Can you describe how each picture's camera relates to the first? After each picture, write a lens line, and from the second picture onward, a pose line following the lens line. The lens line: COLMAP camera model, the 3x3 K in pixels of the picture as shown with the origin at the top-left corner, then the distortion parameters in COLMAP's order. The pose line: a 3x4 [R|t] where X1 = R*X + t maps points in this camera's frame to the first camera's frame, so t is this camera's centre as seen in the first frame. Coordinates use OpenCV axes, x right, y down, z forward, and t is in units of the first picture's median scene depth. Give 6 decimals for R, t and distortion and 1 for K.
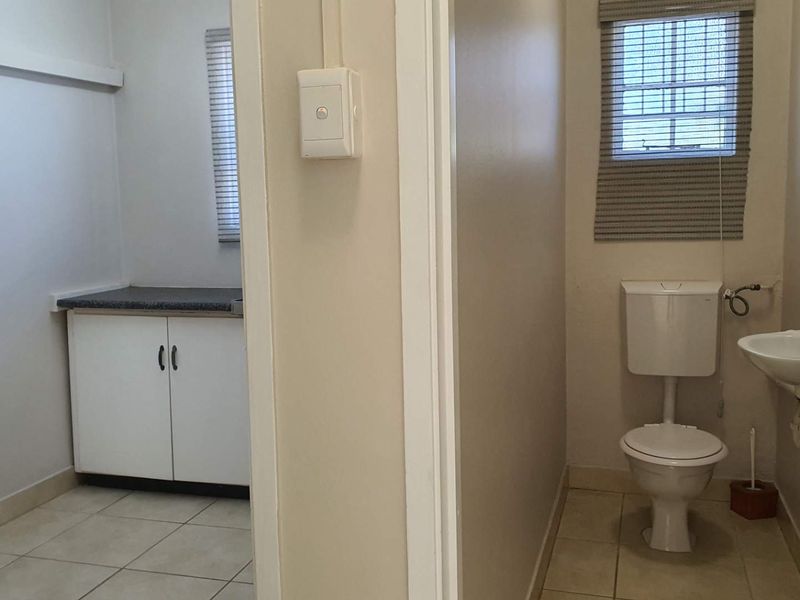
lens RADIAL K [[906.2, 0, 396.5], [0, 906.2, 300.4], [0, 0, 1]] dist [0.118836, 0.000000]
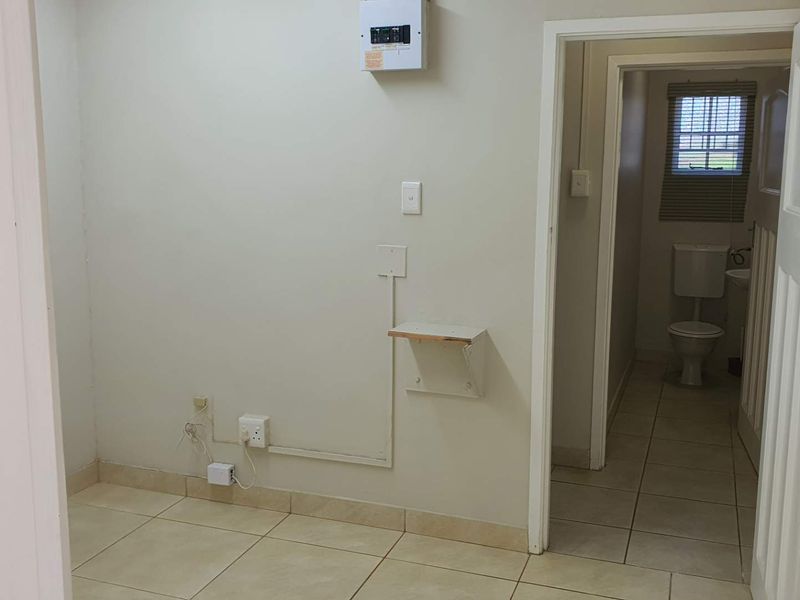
lens RADIAL K [[906.2, 0, 403.3], [0, 906.2, 301.0], [0, 0, 1]] dist [0.118836, 0.000000]
pose [[0.998331, 0.039032, -0.042561, -0.200809], [-0.037114, 0.998299, 0.044954, 0.030467], [0.044243, -0.043299, 0.998082, -0.818575]]
